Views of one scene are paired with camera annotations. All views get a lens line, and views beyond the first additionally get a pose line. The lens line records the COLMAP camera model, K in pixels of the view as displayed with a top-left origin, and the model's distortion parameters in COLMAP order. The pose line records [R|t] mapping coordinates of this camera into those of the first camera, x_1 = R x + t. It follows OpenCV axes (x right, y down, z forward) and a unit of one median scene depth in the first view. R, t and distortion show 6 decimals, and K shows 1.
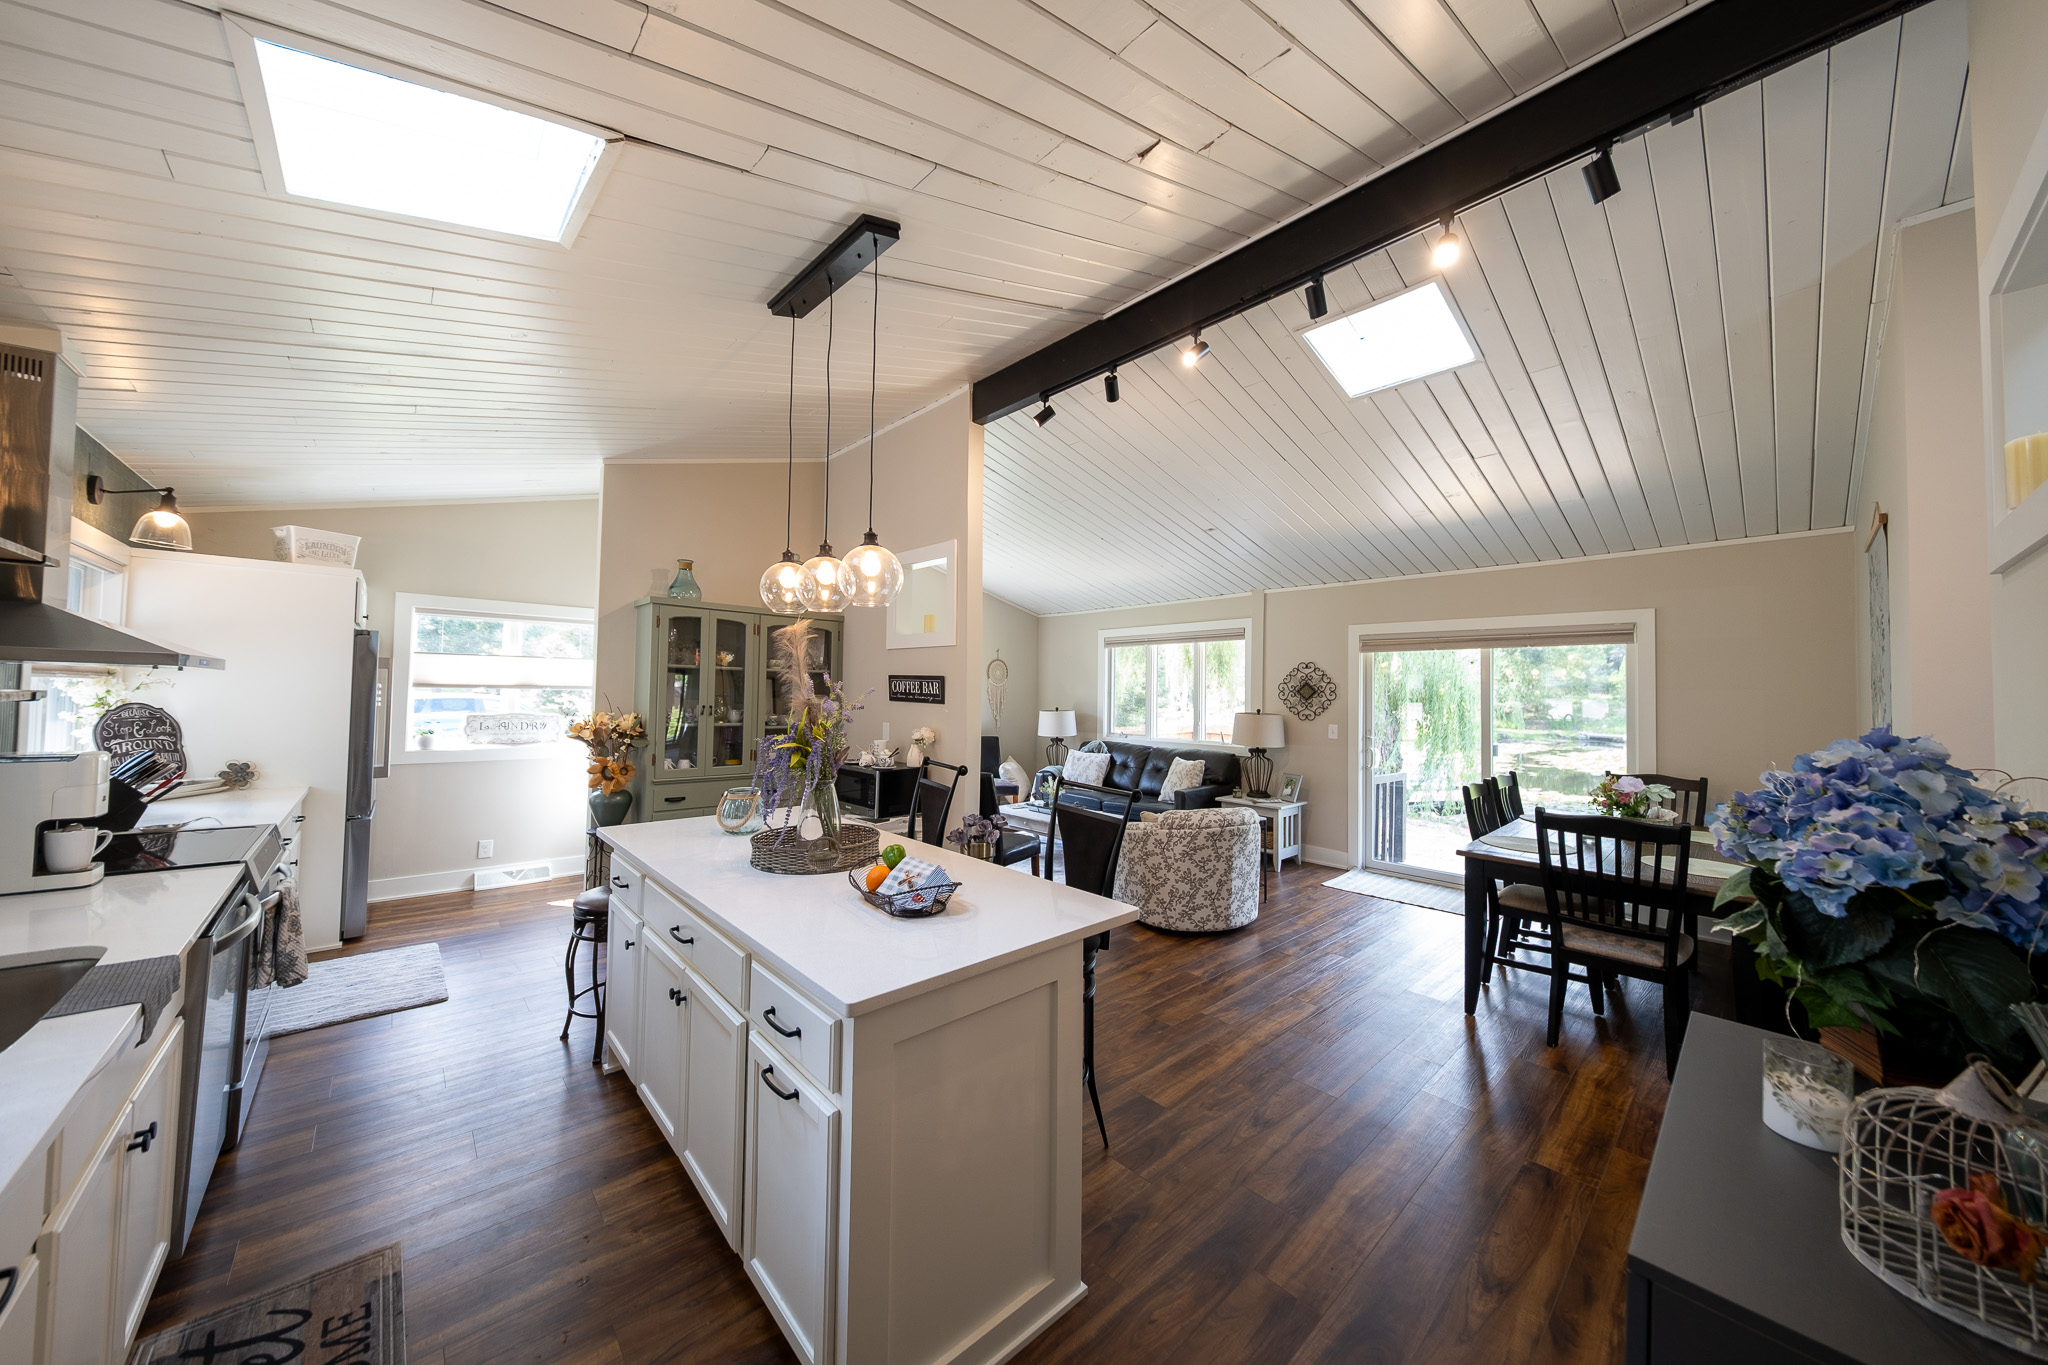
lens RADIAL K [[702.6, 0, 1031.2], [0, 702.6, 673.0], [0, 0, 1]] dist [-0.000396, -0.000095]
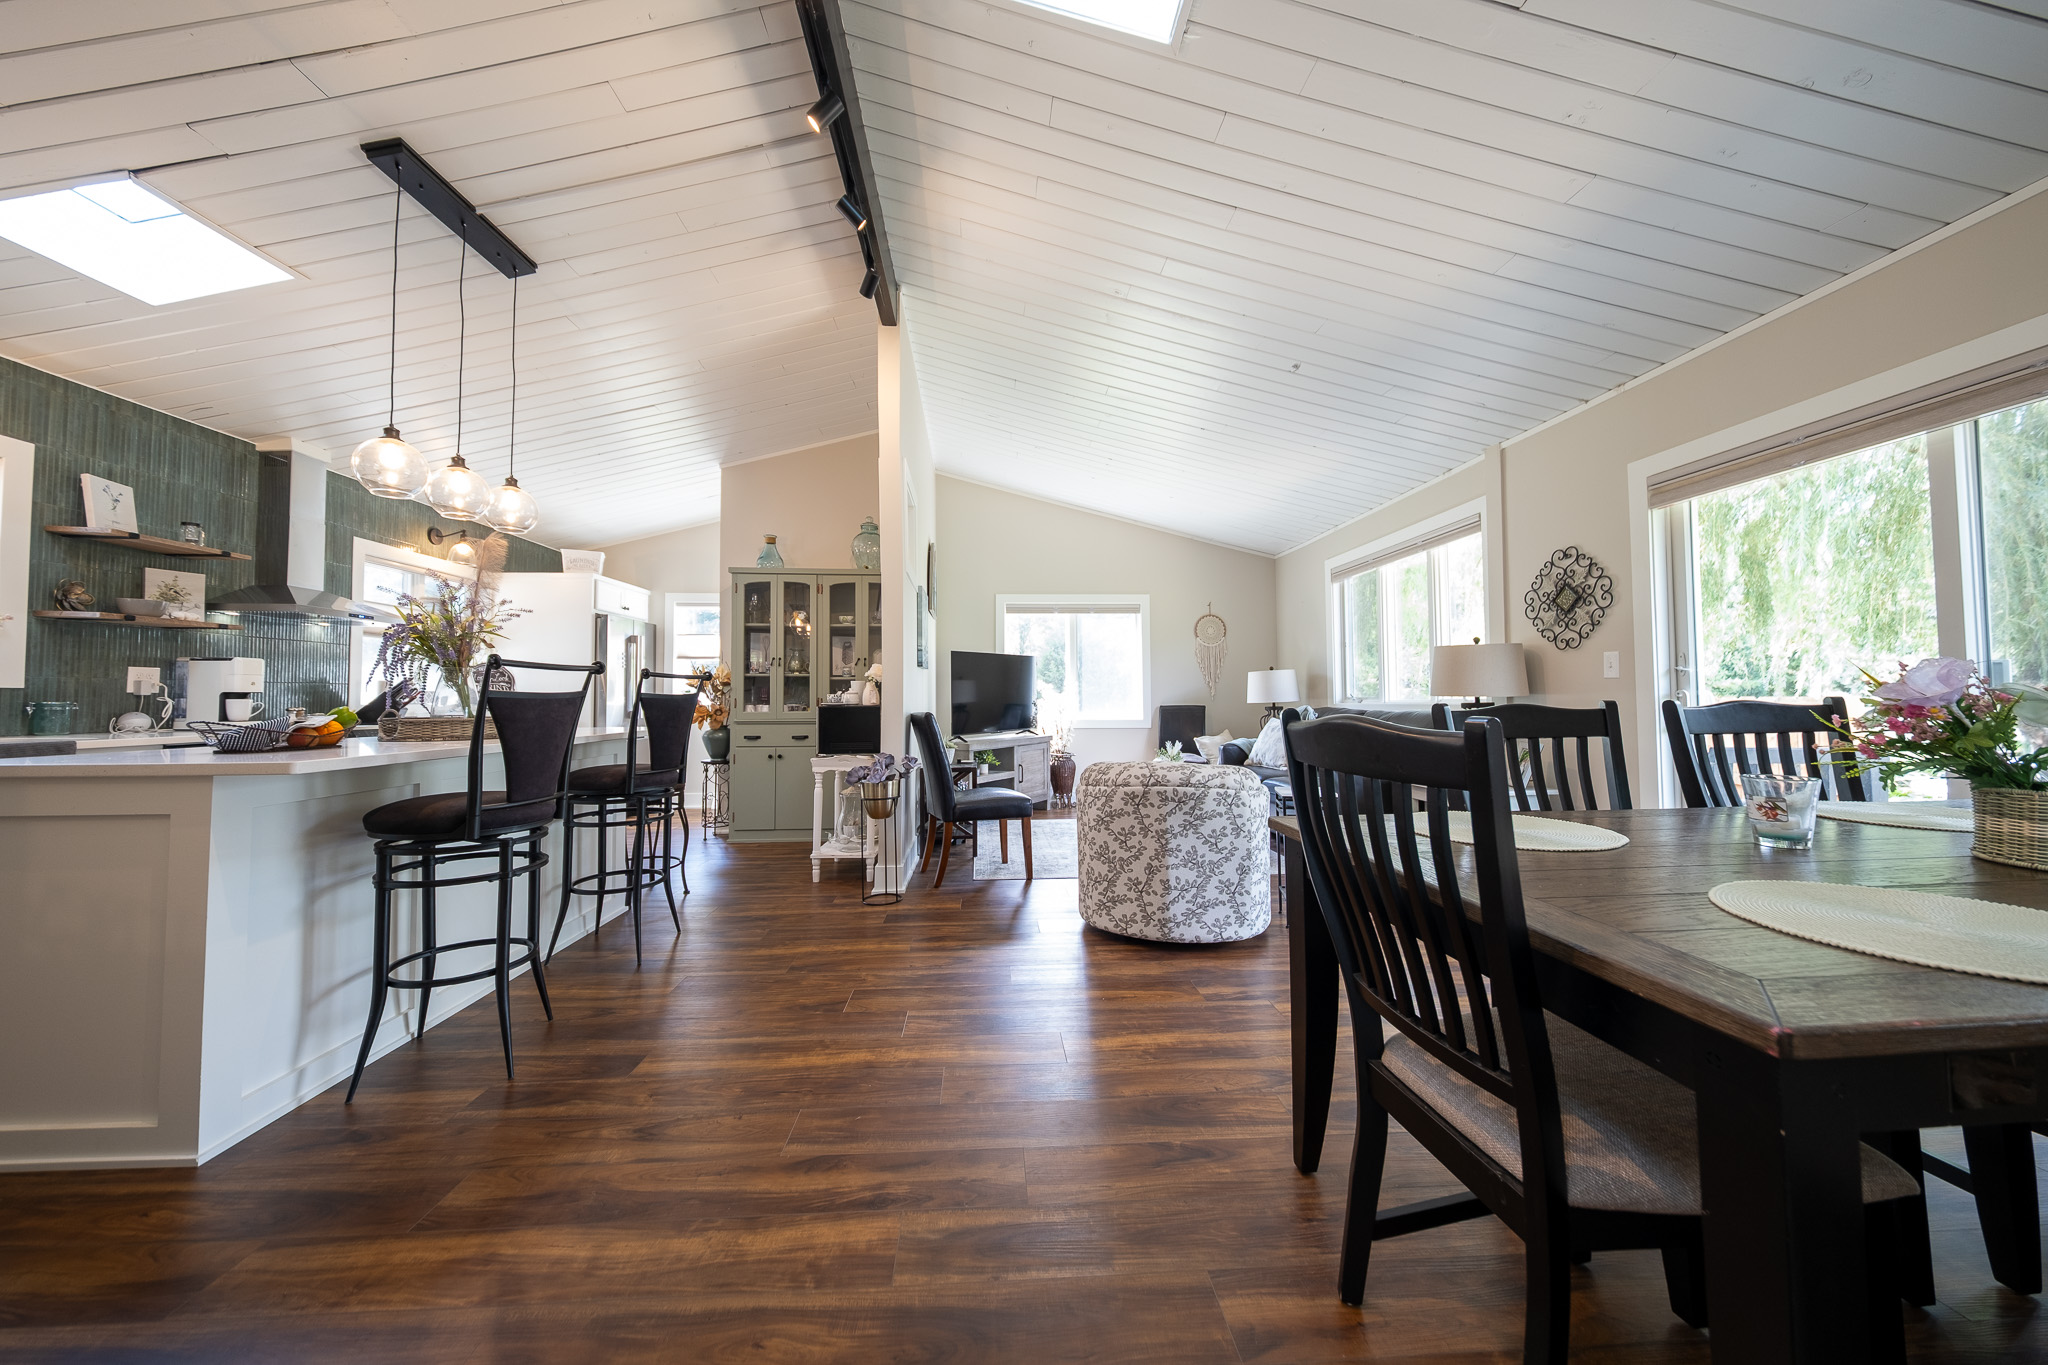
lens RADIAL K [[702.6, 0, 1011.6], [0, 702.6, 680.4], [0, 0, 1]] dist [-0.000396, -0.000095]
pose [[0.761545, -0.039161, -0.646928, 0.612881], [0.036996, 0.999172, -0.016933, 0.125643], [0.647056, -0.011039, 0.762363, 0.405980]]
